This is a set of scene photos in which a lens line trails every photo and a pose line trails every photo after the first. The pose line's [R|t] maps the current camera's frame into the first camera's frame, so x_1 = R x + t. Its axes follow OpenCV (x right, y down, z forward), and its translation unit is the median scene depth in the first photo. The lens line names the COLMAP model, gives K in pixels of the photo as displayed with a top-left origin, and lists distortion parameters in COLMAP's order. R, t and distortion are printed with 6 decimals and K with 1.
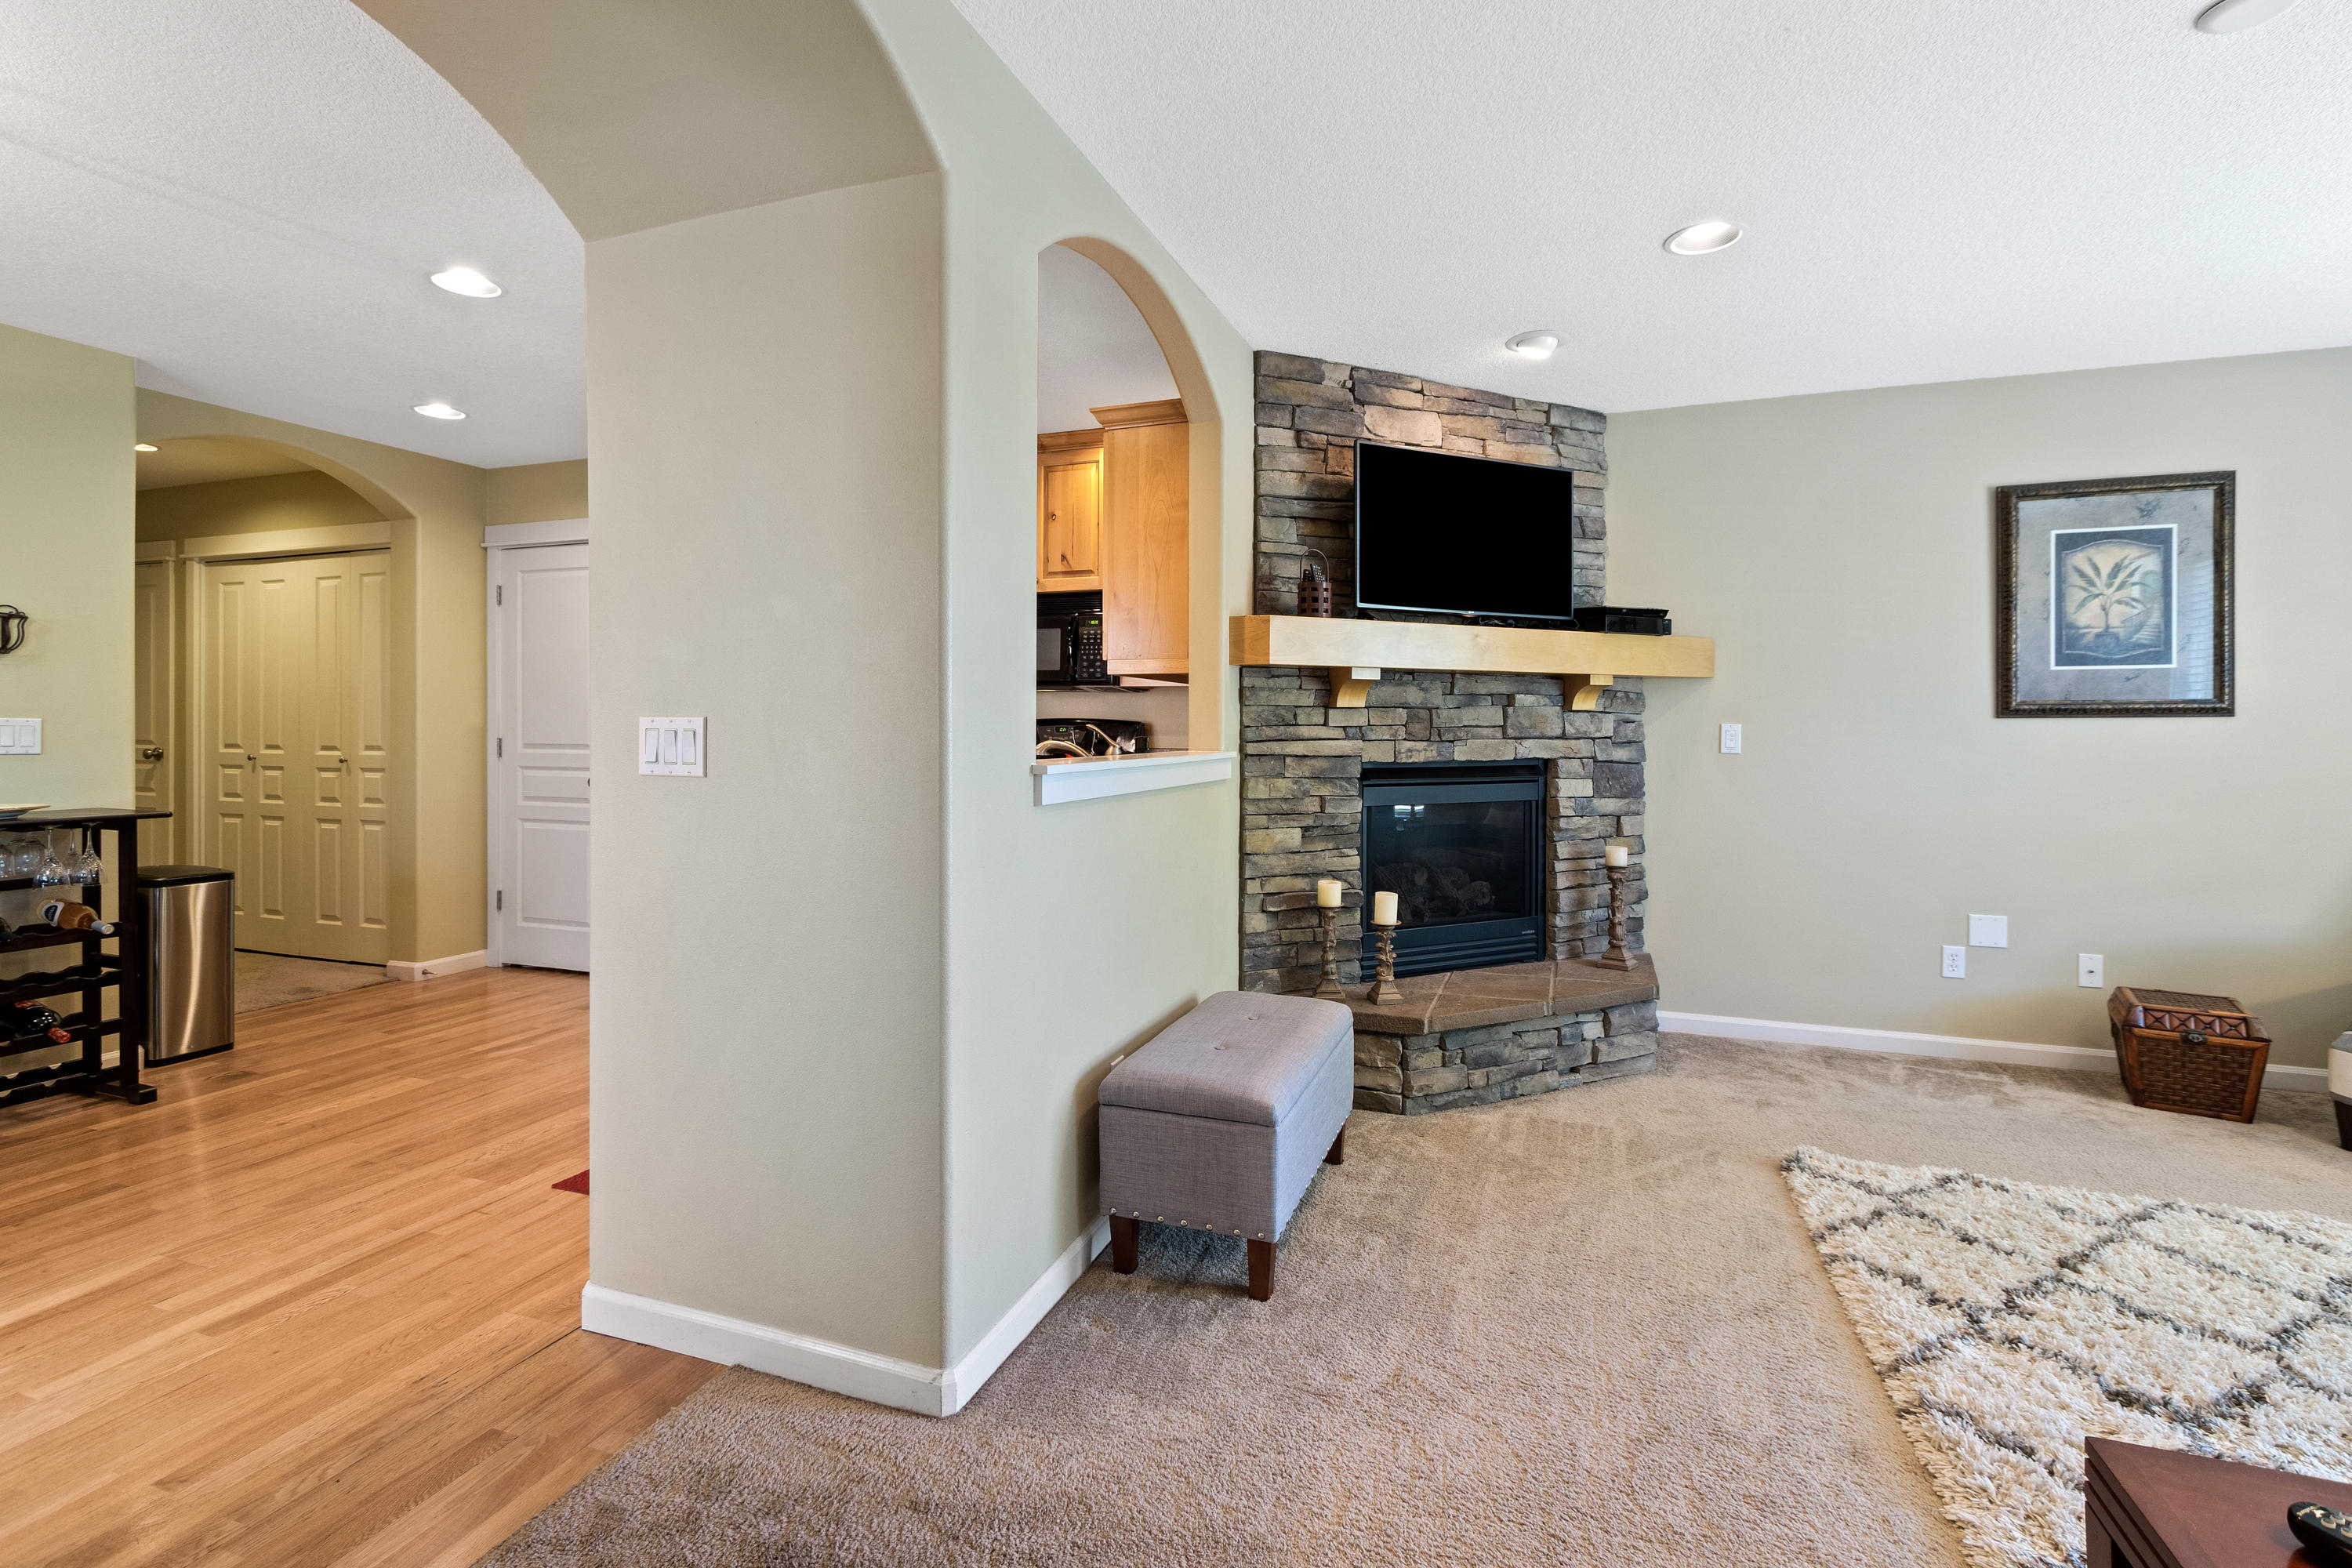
lens RADIAL K [[1055.6, 0, 1192.6], [0, 1055.6, 732.6], [0, 0, 1]] dist [0.000597, -0.000447]
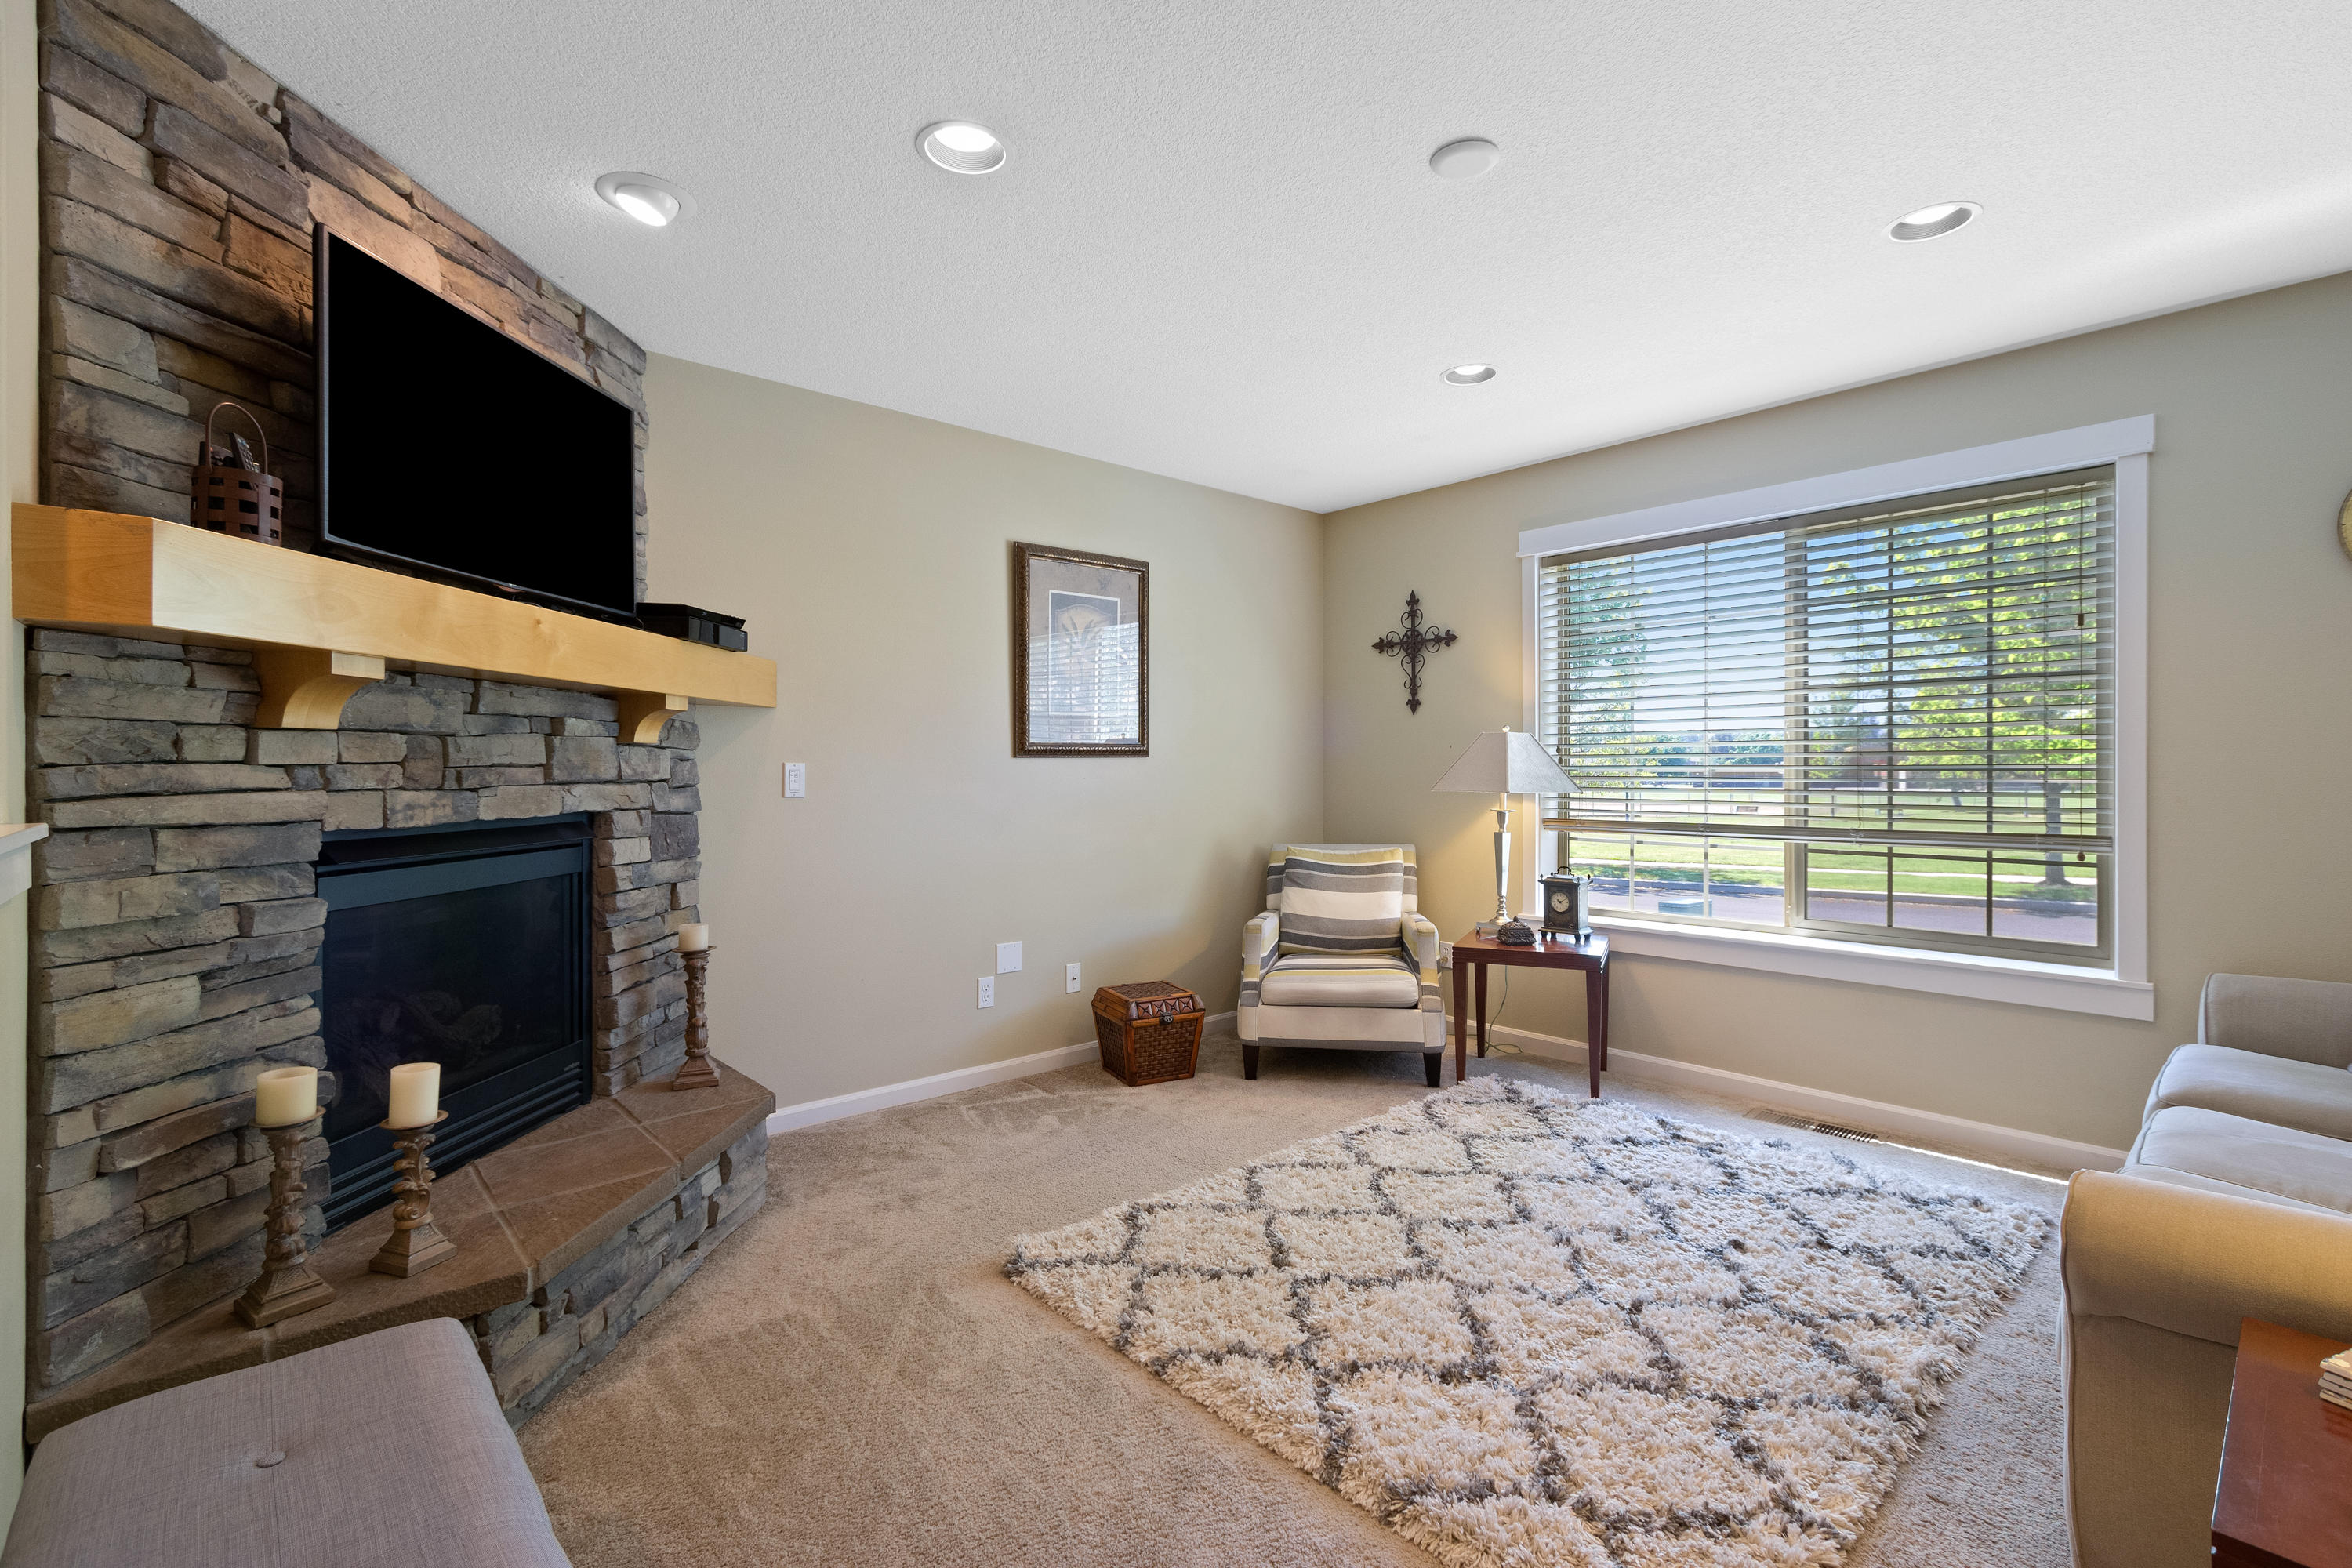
lens RADIAL K [[1055.6, 0, 1191.0], [0, 1055.6, 773.3], [0, 0, 1]] dist [0.000597, -0.000447]
pose [[0.480654, -0.007764, 0.876876, -0.100031], [0.010355, 0.999941, 0.003178, 0.001129], [-0.876849, 0.007553, 0.480706, 0.361855]]
